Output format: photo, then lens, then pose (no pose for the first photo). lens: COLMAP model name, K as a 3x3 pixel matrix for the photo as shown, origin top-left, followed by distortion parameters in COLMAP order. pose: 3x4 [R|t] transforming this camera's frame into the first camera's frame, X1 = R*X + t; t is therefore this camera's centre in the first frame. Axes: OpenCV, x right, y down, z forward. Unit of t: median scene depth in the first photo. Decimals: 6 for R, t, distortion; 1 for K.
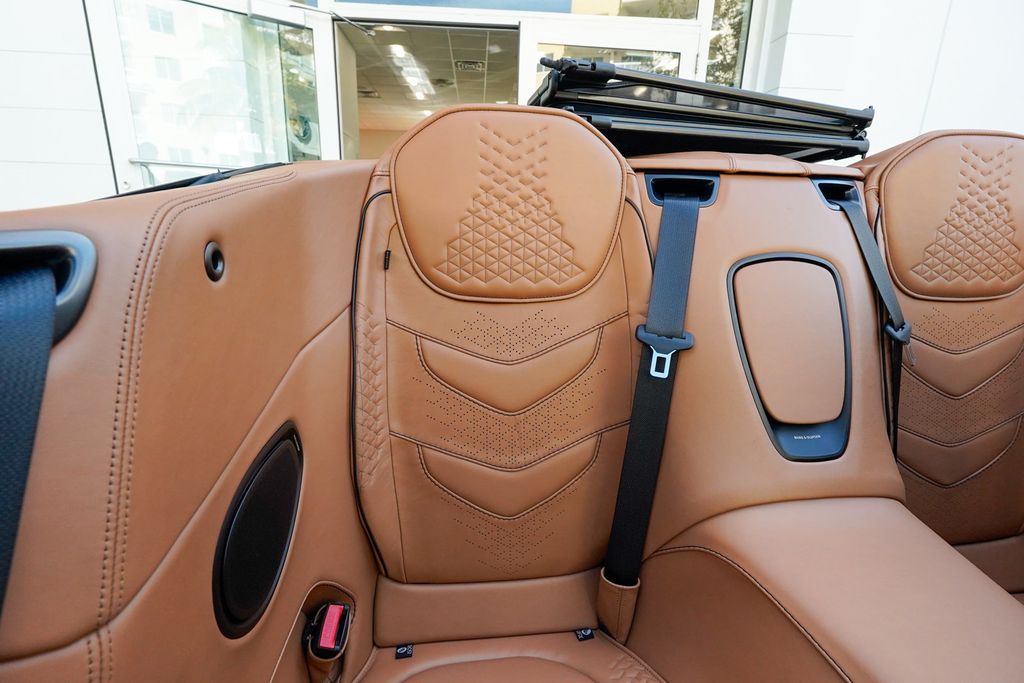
lens RADIAL K [[468.4, 0, 503.0], [0, 468.4, 341.7], [0, 0, 1]] dist [-0.016008, 0.008371]
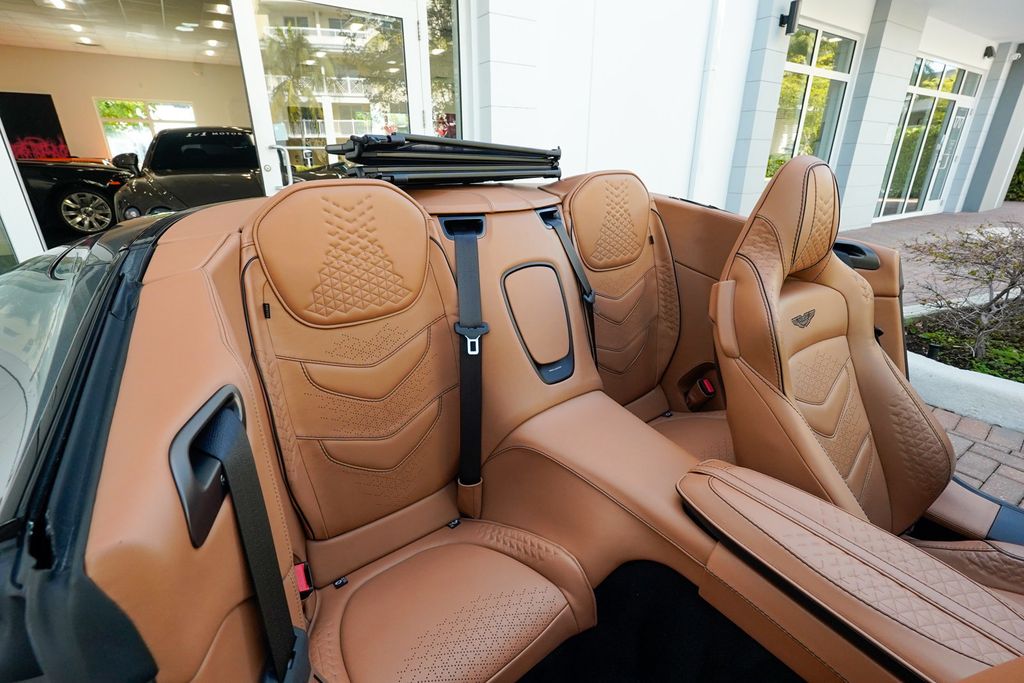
lens RADIAL K [[468.4, 0, 502.7], [0, 468.4, 342.6], [0, 0, 1]] dist [-0.016008, 0.008371]
pose [[0.866058, -0.208656, 0.454320, -0.271298], [0.153111, 0.975774, 0.156274, -0.180010], [-0.475921, -0.065781, 0.877024, -0.406226]]
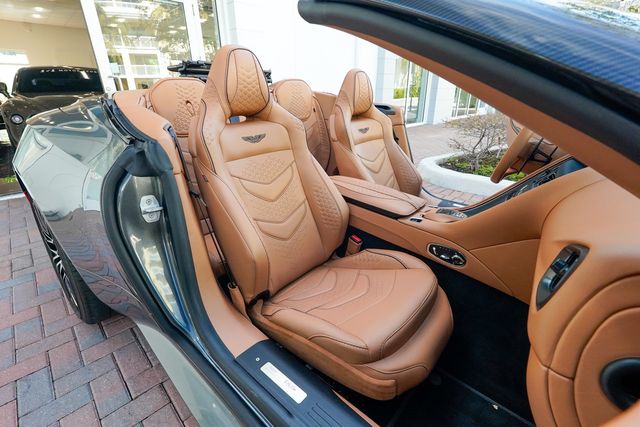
lens RADIAL K [[292.8, 0, 316.2], [0, 292.8, 215.0], [0, 0, 1]] dist [-0.016008, 0.008371]
pose [[0.746649, -0.292862, 0.597283, -0.934804], [0.202444, 0.955323, 0.215347, 0.312454], [-0.633665, -0.039872, 0.772579, -1.542365]]
